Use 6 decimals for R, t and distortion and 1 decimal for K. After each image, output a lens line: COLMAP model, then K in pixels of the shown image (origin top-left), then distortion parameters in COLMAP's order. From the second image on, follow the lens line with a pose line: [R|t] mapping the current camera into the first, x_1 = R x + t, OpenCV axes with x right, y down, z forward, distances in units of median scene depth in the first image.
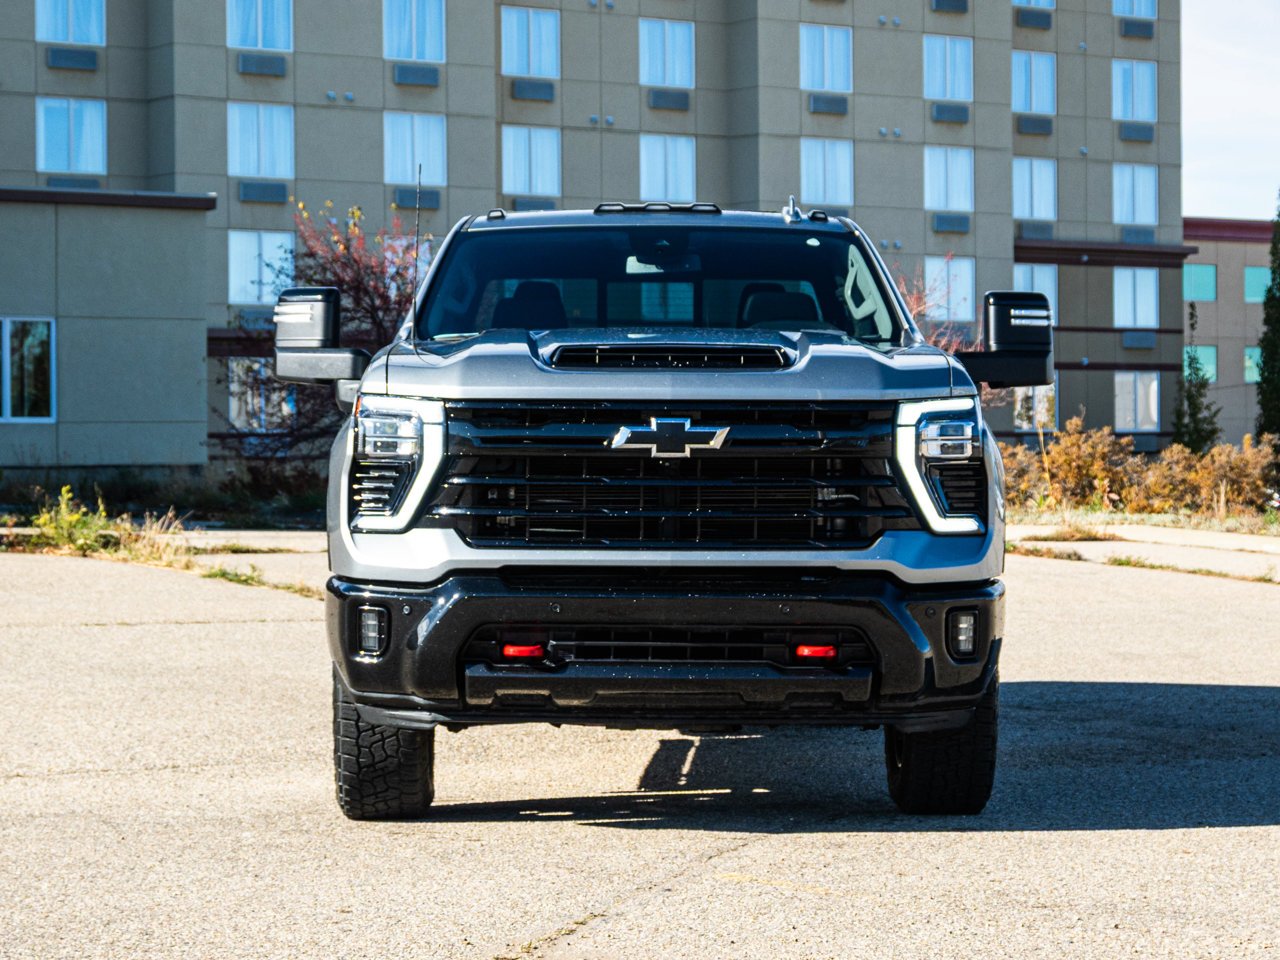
lens RADIAL K [[3209.2, 0, 715.3], [0, 3209.2, 480.8], [0, 0, 1]] dist [-0.128513, 1.291797]
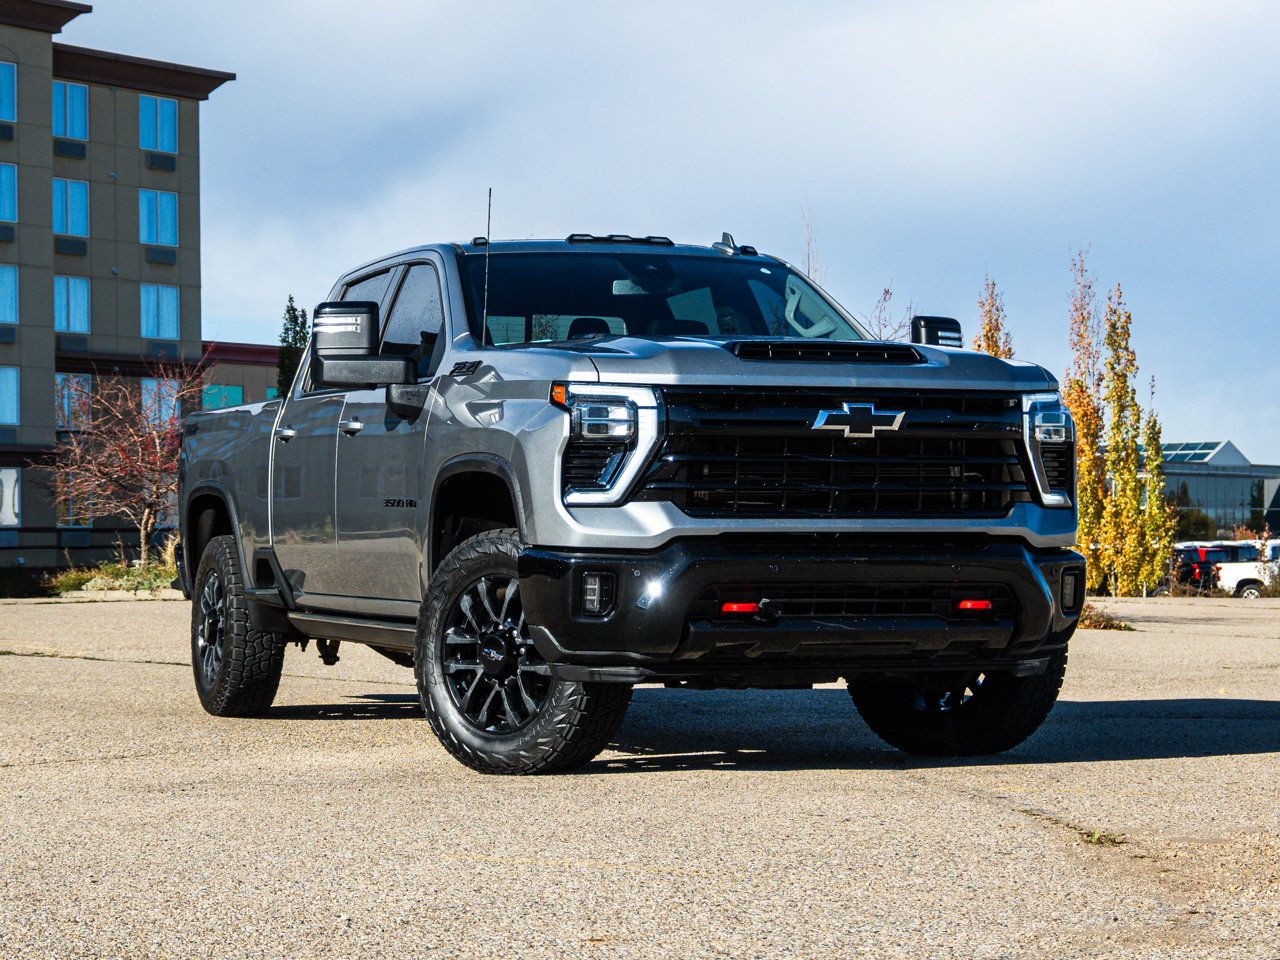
lens RADIAL K [[2896.6, 0, 640.0], [0, 2896.6, 480.0], [0, 0, 1]] dist [-0.039619, 0.192947]
pose [[0.947975, 0.000688, 0.318345, -0.288725], [0.010228, 0.999415, -0.032620, 0.028253], [-0.318181, 0.034179, 0.947414, 0.030991]]
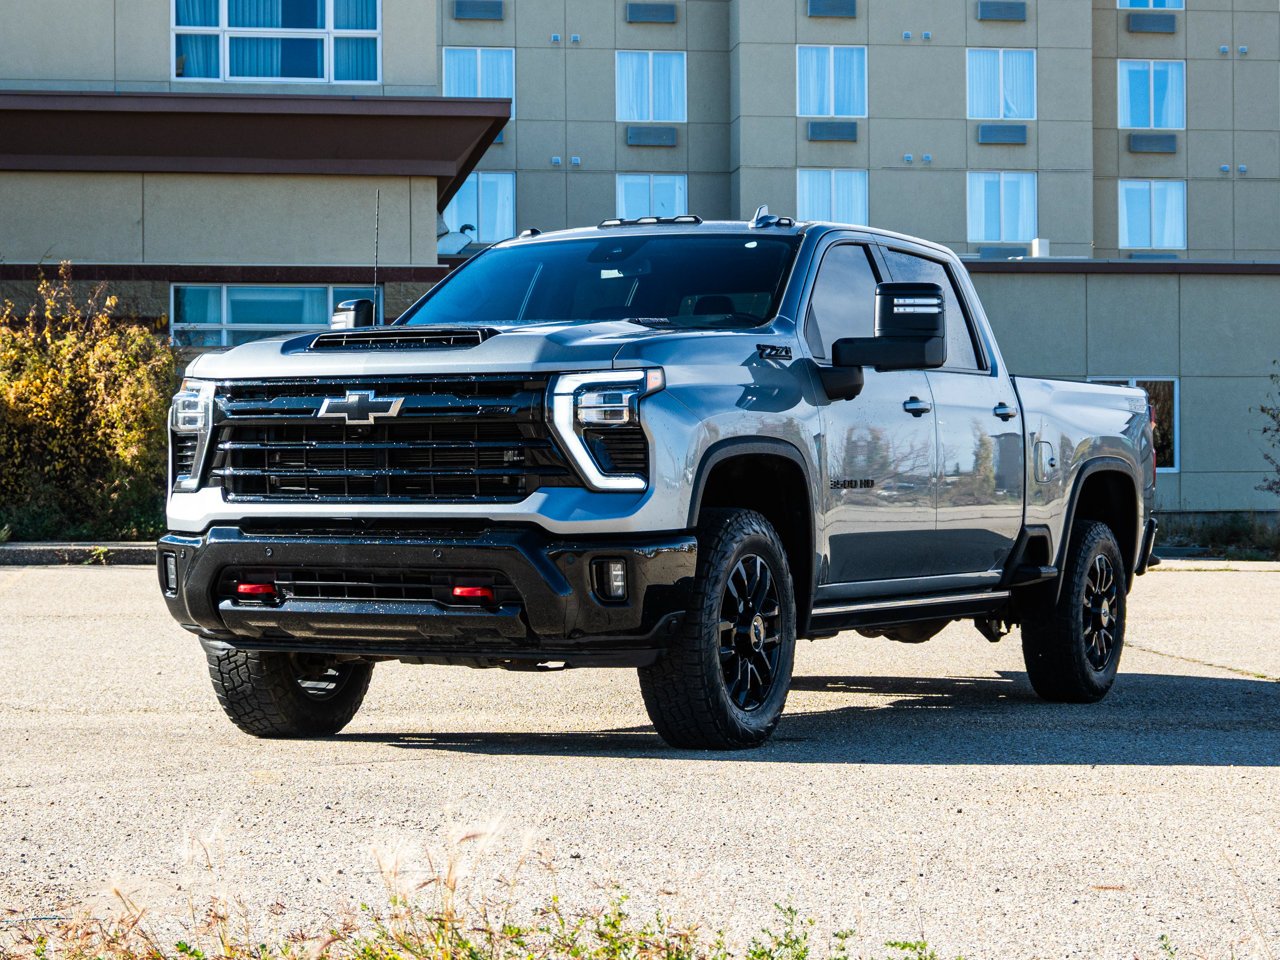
lens RADIAL K [[2896.6, 0, 640.0], [0, 2896.6, 480.0], [0, 0, 1]] dist [-0.039619, 0.192947]
pose [[0.890906, -0.006667, -0.454138, 0.384316], [-0.003036, 0.999783, -0.020632, 0.023814], [0.454177, 0.019760, 0.890692, 0.073847]]
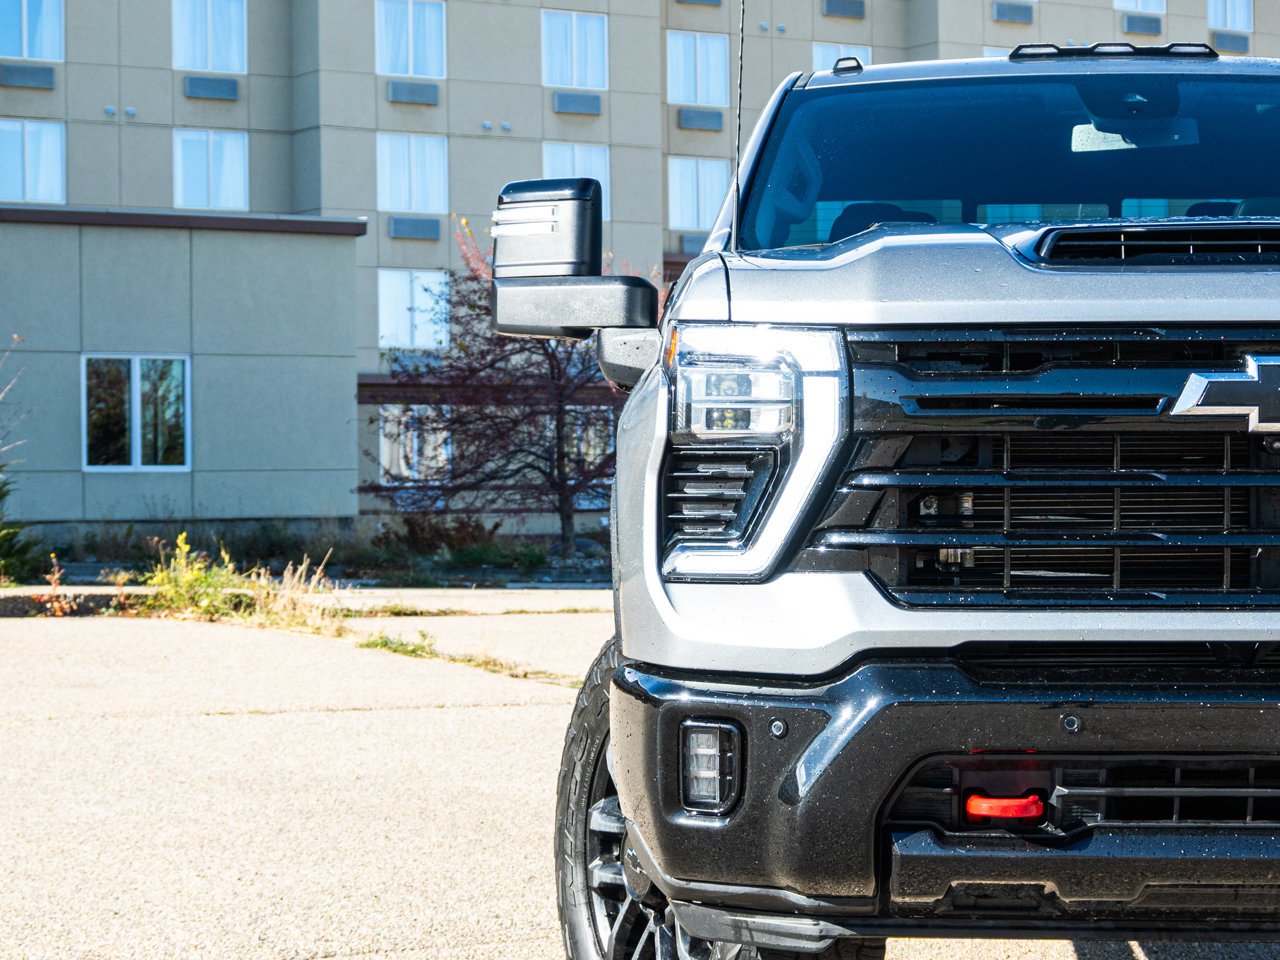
lens RADIAL K [[3271.3, 0, 794.5], [0, 3271.3, 408.0], [0, 0, 1]] dist [-0.029922, 0.137425]
pose [[0.999703, -0.007816, -0.023090, -0.056085], [0.006896, 0.999190, -0.039650, 0.006450], [0.023381, 0.039479, 0.998947, 0.323817]]
